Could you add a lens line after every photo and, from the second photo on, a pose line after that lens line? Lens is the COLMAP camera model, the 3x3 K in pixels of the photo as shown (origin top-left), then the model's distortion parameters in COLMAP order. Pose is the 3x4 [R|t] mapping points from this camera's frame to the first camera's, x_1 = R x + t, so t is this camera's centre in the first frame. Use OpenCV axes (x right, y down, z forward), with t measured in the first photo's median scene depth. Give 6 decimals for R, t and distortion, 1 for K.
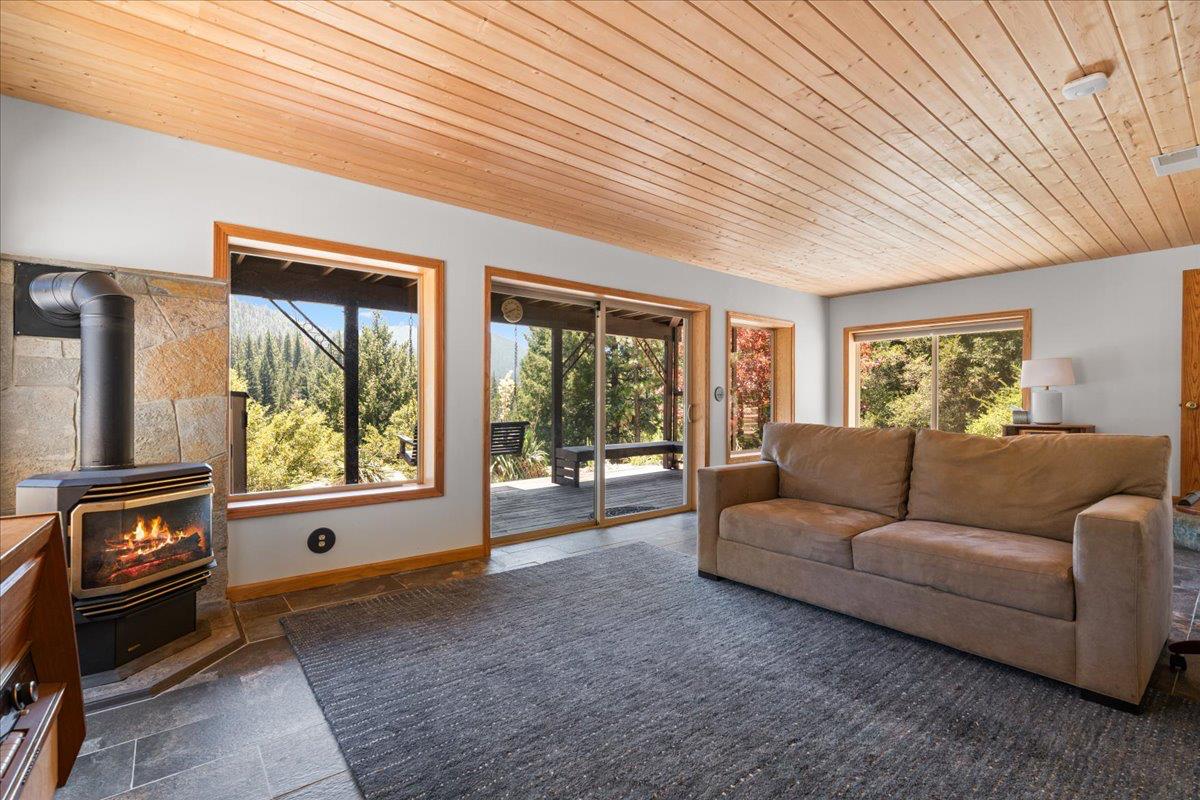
lens RADIAL K [[534.8, 0, 594.0], [0, 534.8, 397.3], [0, 0, 1]] dist [-0.012817, 0.002788]
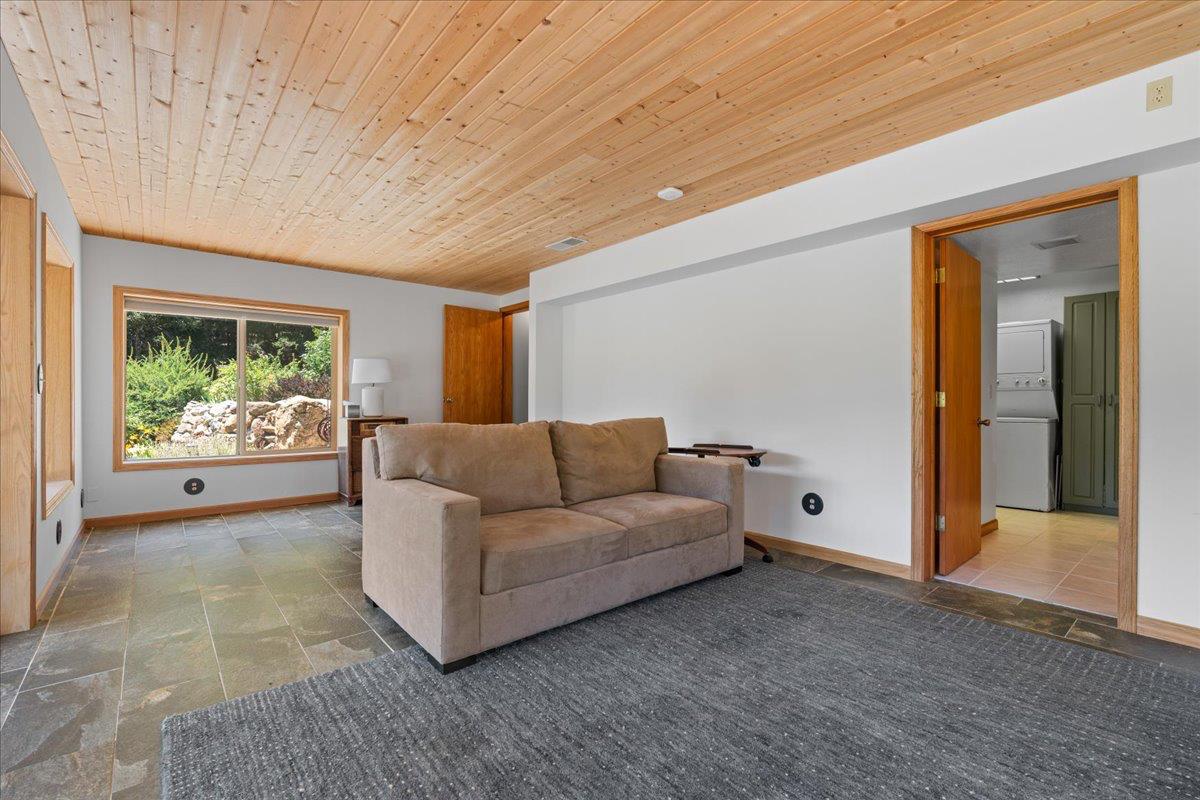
lens RADIAL K [[534.8, 0, 599.4], [0, 534.8, 402.4], [0, 0, 1]] dist [-0.012817, 0.002788]
pose [[-0.009318, -0.006092, 0.999938, -0.496624], [-0.008849, 0.999943, 0.006009, 0.015257], [-0.999917, -0.008792, -0.009372, 0.969862]]
